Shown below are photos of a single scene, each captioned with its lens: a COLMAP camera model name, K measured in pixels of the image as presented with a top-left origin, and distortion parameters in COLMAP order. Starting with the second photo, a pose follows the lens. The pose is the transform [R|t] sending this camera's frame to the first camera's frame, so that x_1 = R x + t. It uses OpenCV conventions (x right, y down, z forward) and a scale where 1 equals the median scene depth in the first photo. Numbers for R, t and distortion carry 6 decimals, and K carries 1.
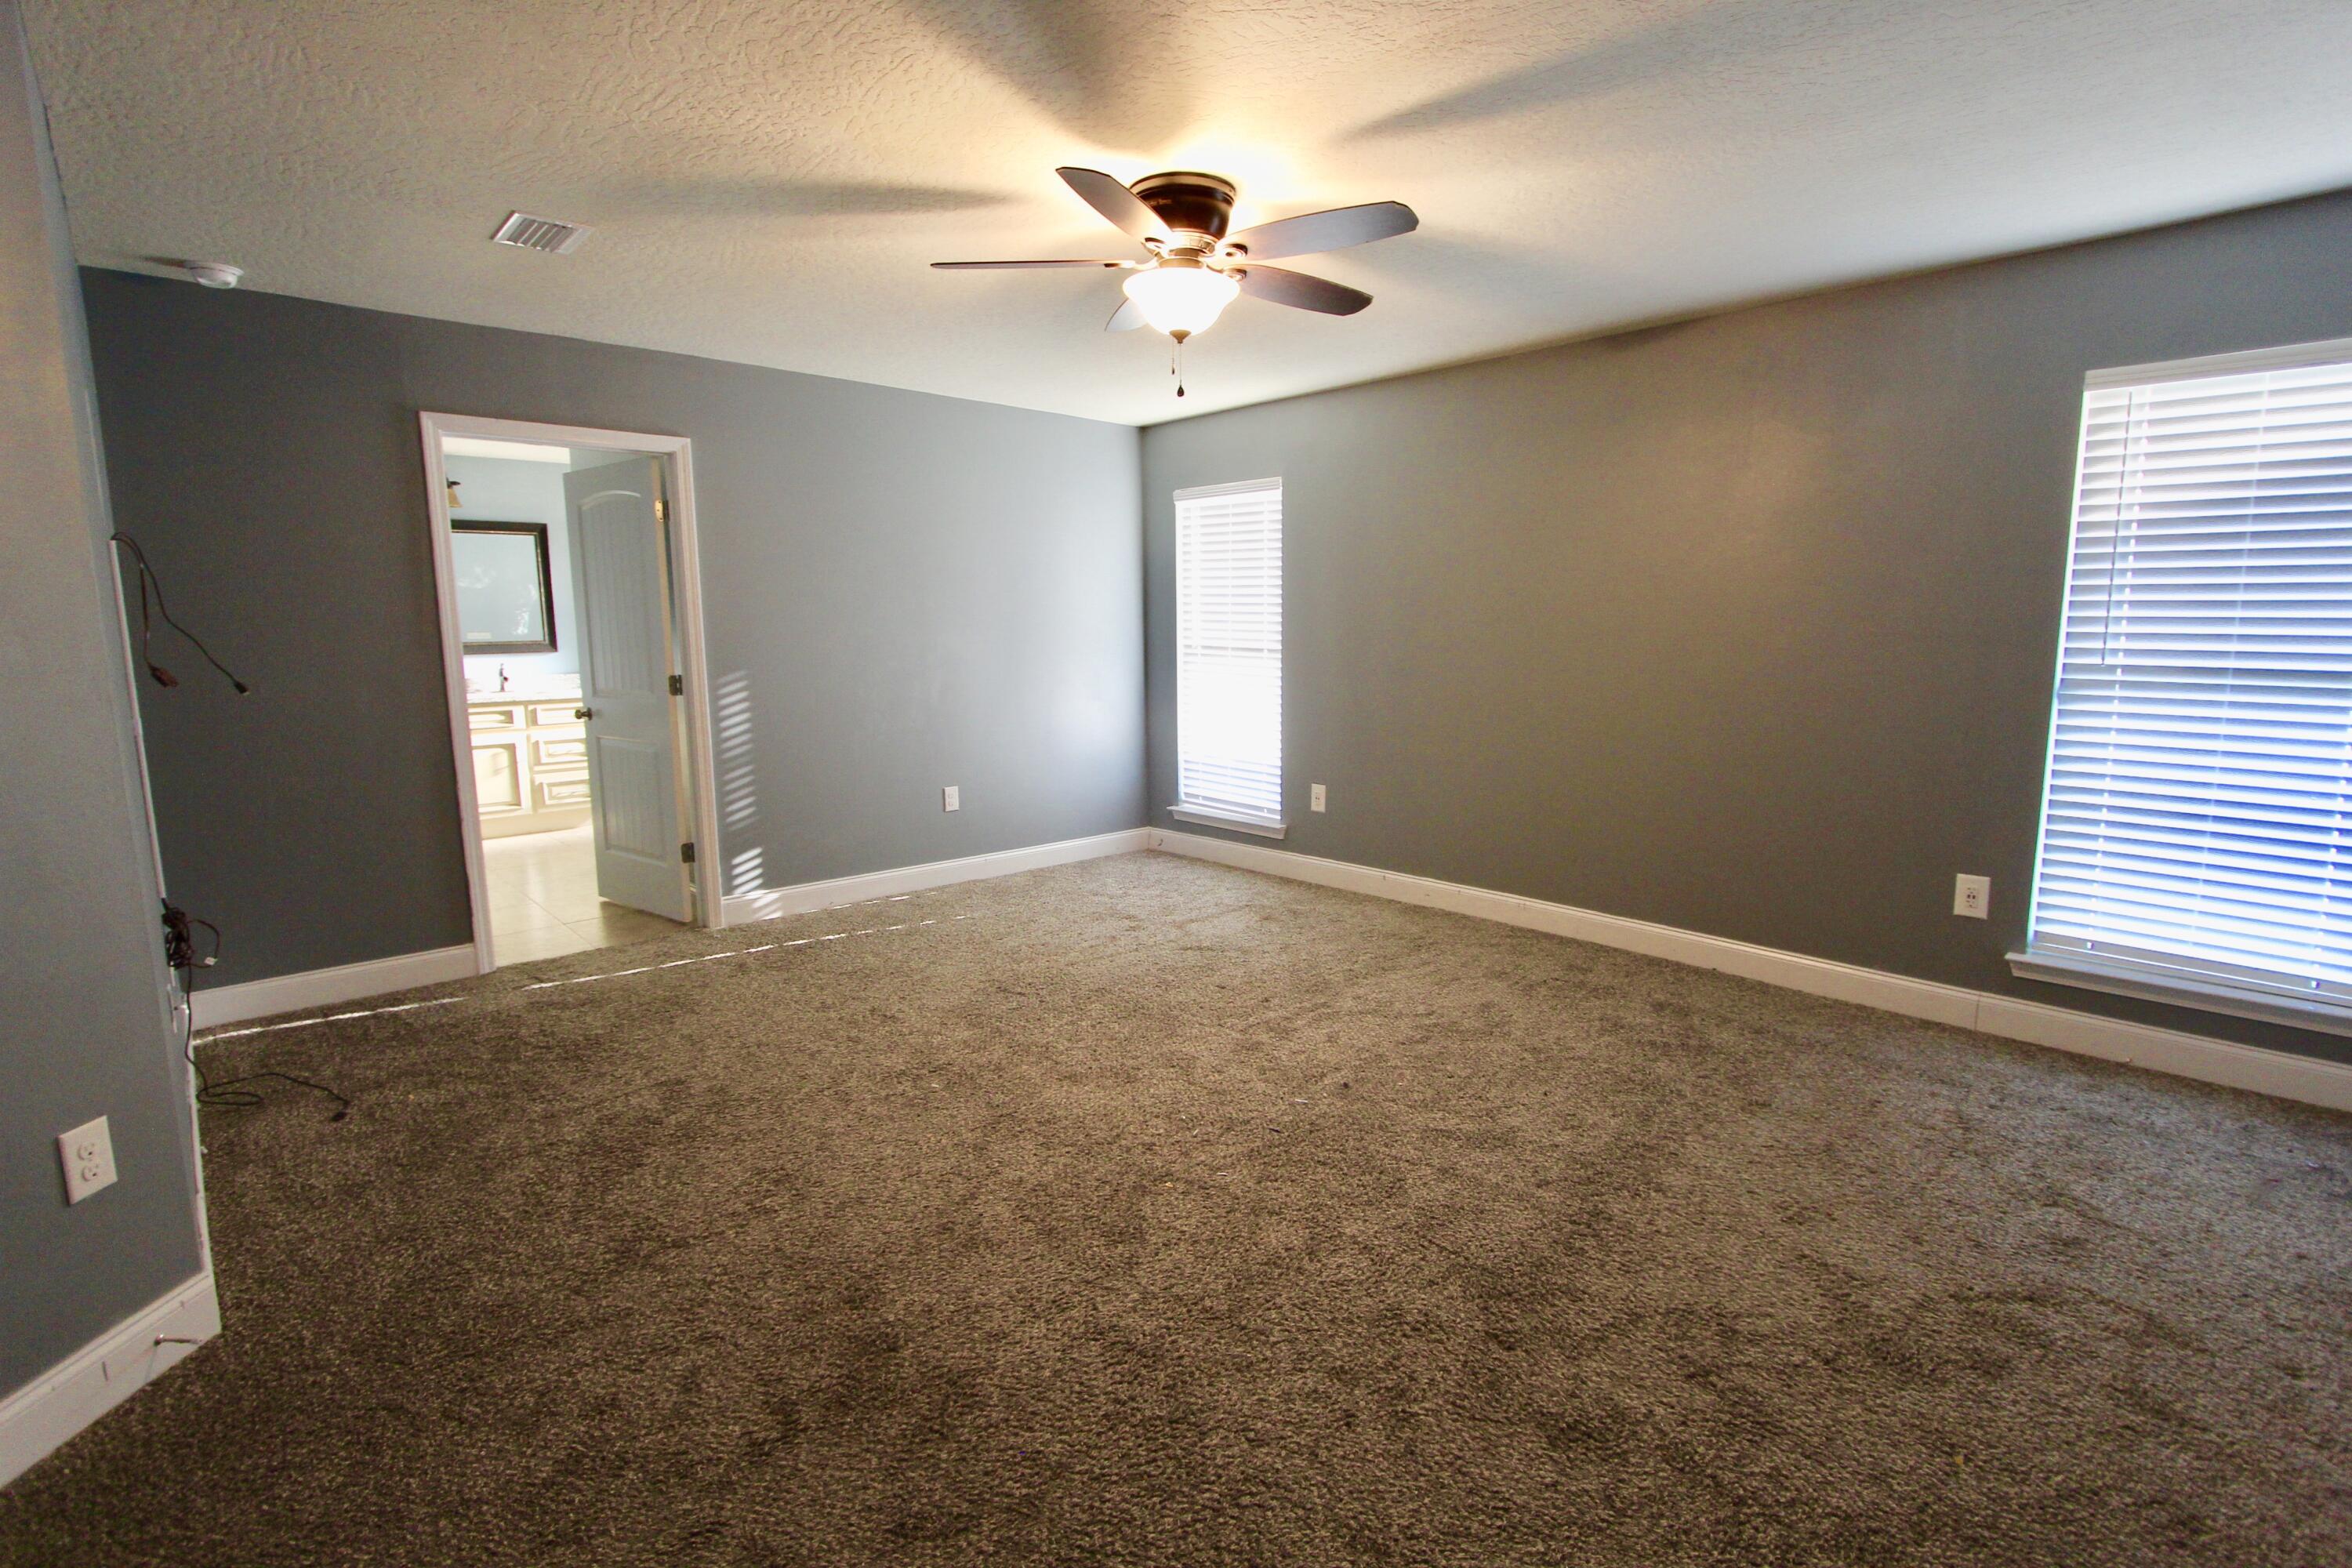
lens RADIAL K [[1088.5, 0, 1176.0], [0, 1088.5, 784.0], [0, 0, 1]] dist [-0.019518, 0.001909]
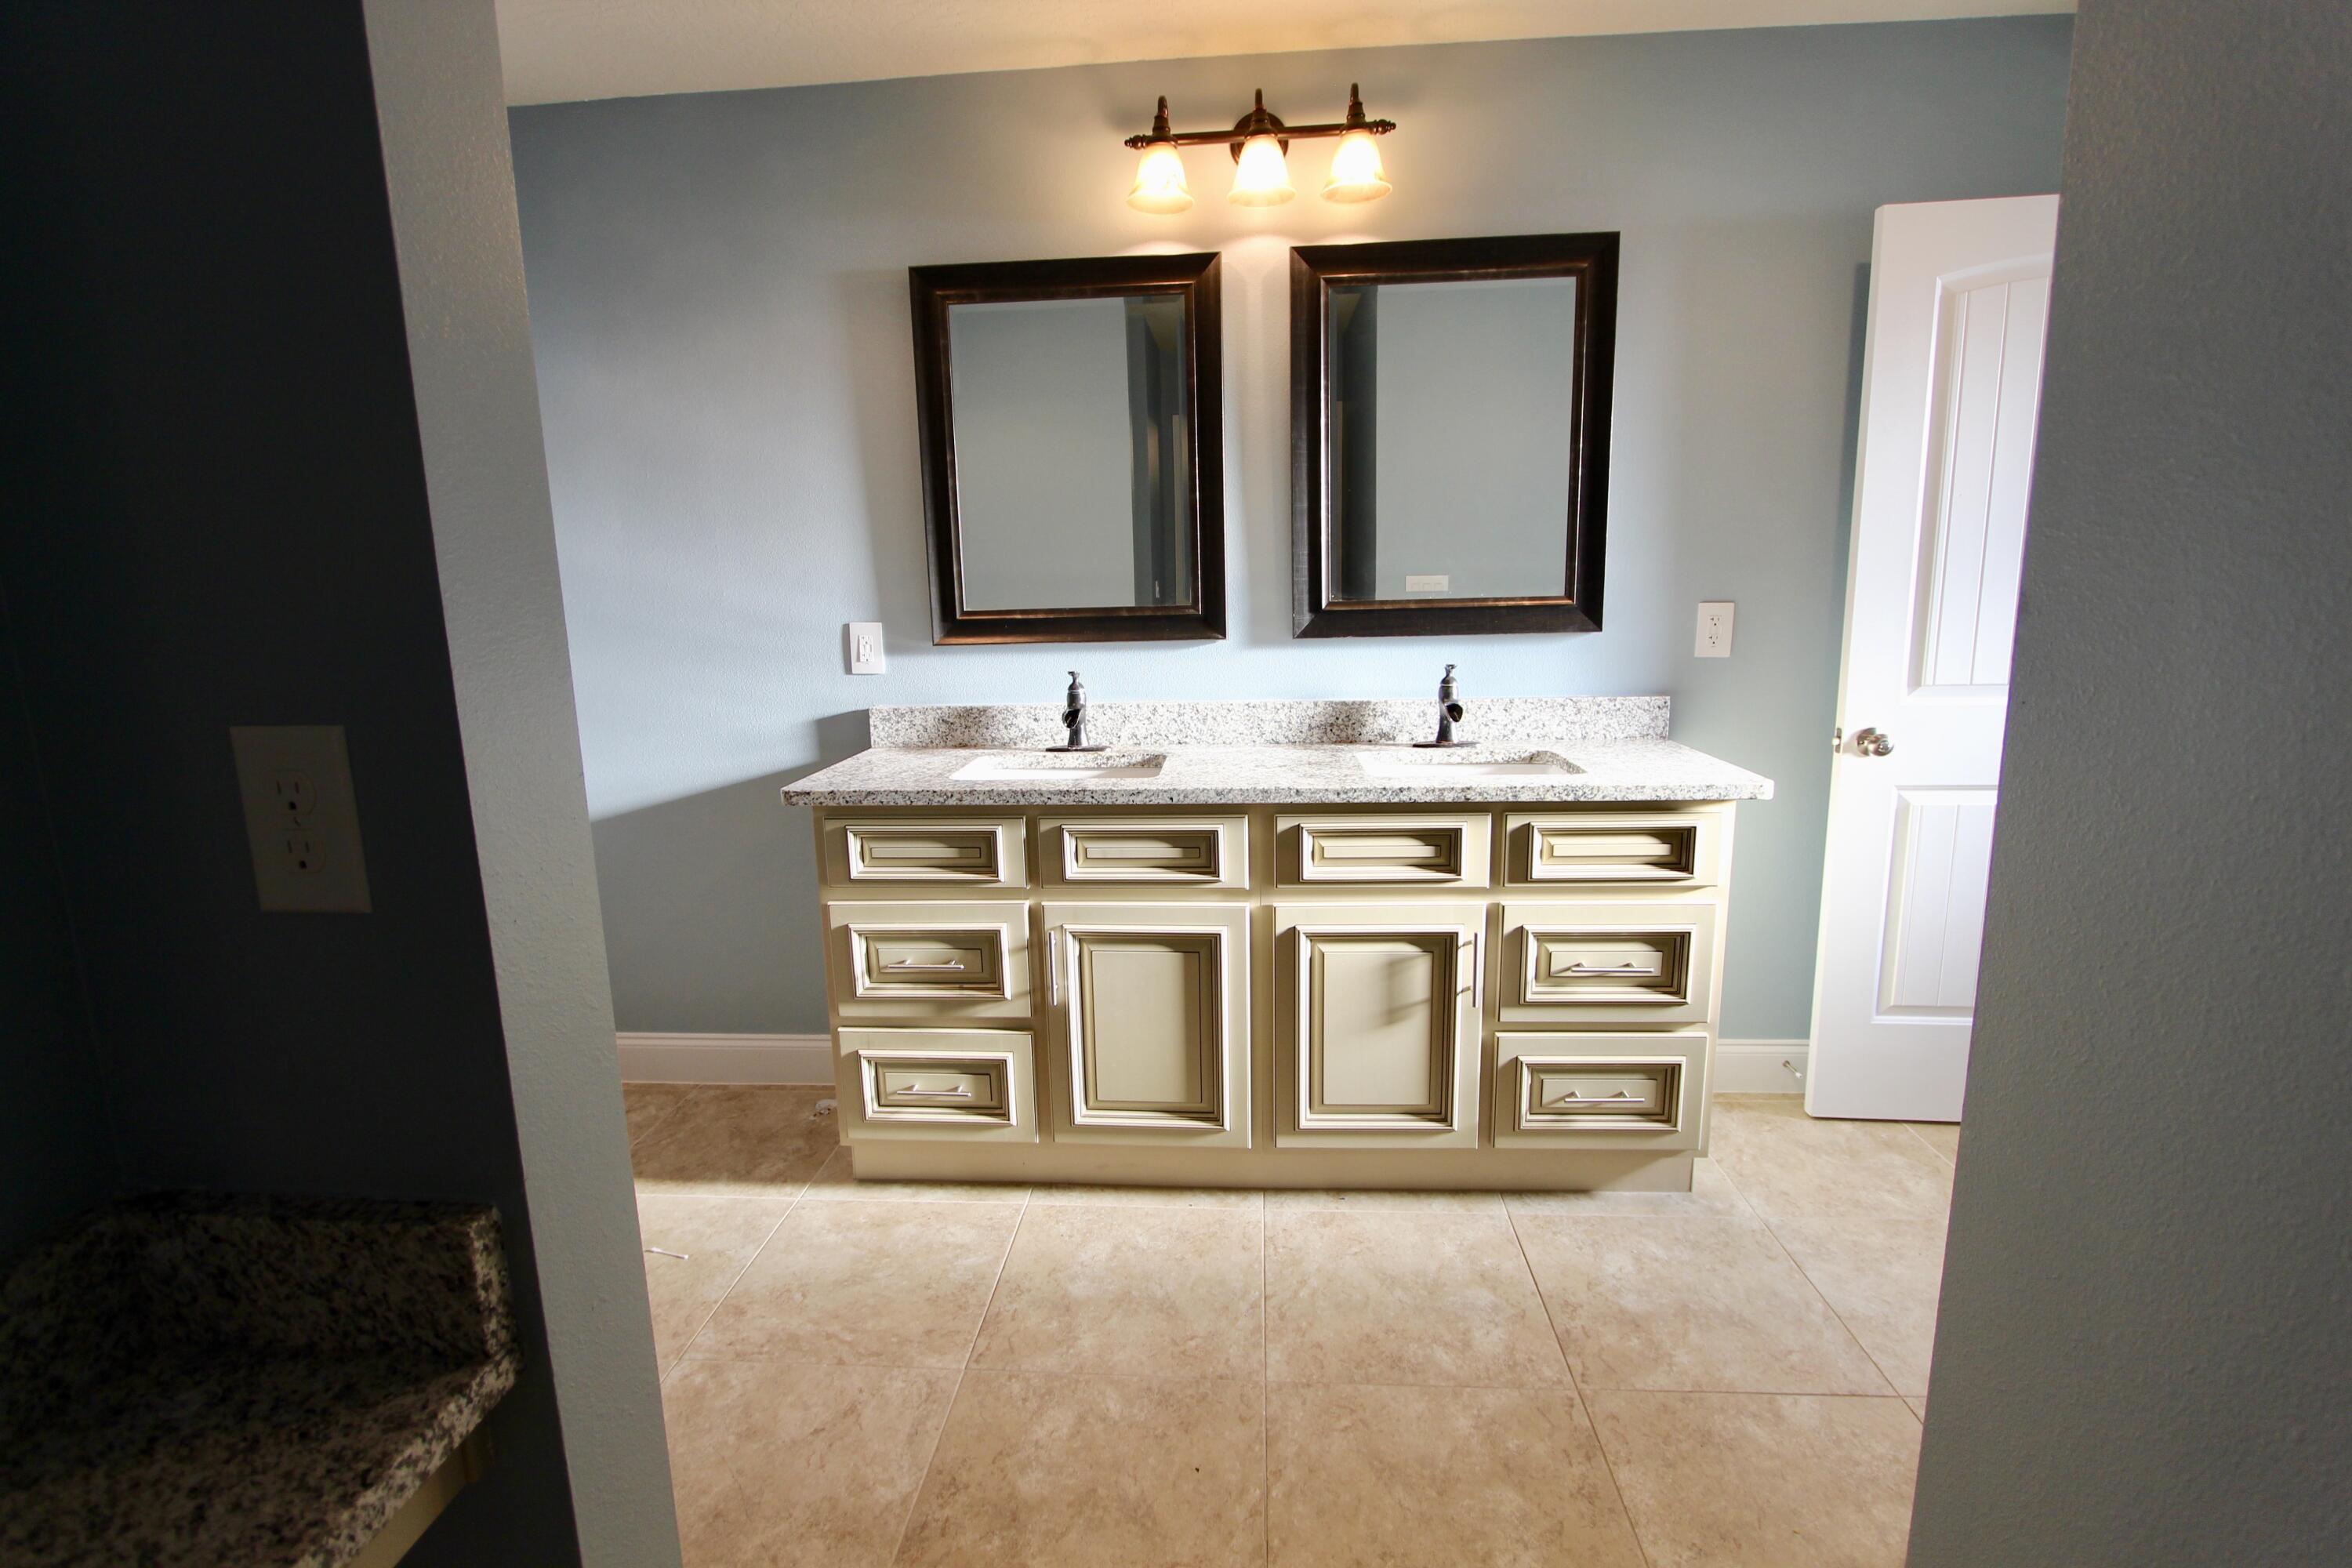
lens RADIAL K [[1088.5, 0, 1176.0], [0, 1088.5, 784.0], [0, 0, 1]] dist [-0.019518, 0.001909]
pose [[0.677825, 0.125154, -0.724492, -0.439916], [-0.088139, 0.992131, 0.088926, -0.099510], [0.729921, 0.003580, 0.683523, 0.720000]]
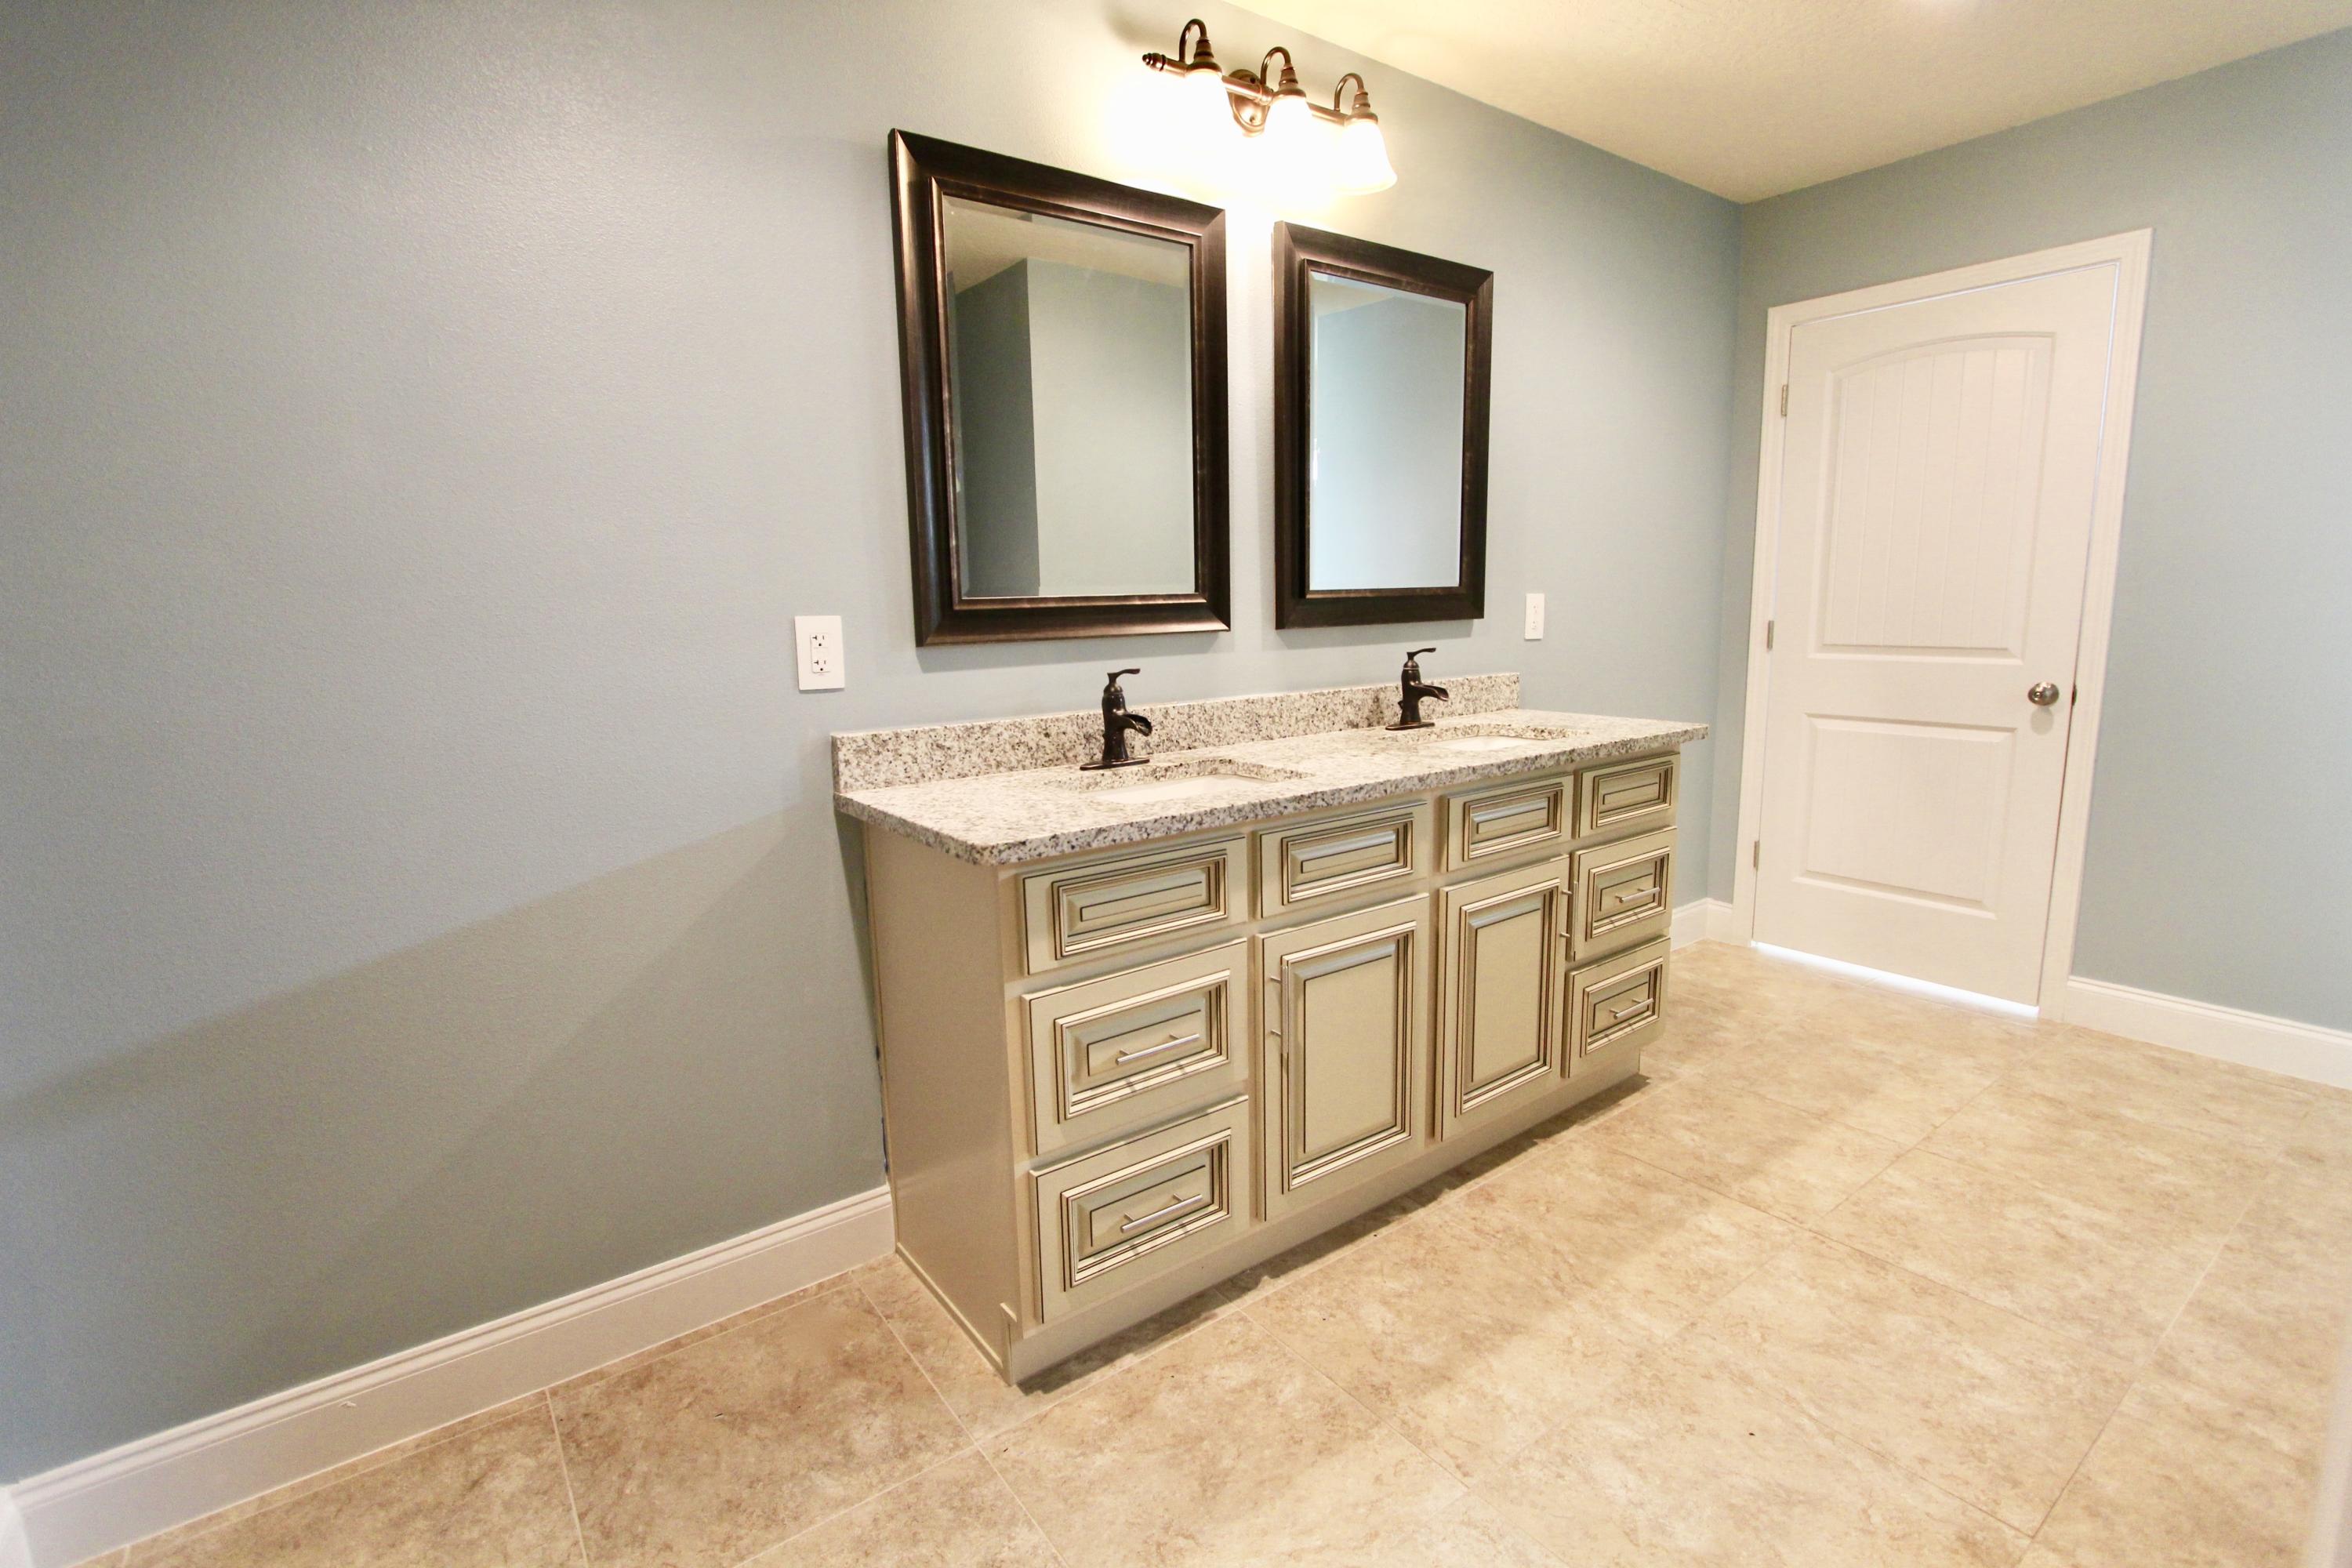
lens RADIAL K [[1088.5, 0, 1176.0], [0, 1088.5, 784.0], [0, 0, 1]] dist [-0.019518, 0.001909]
pose [[0.992505, 0.000358, -0.122207, -0.678360], [0.002513, 0.999725, 0.023334, -0.076920], [0.122182, -0.023466, 0.992230, 0.644725]]
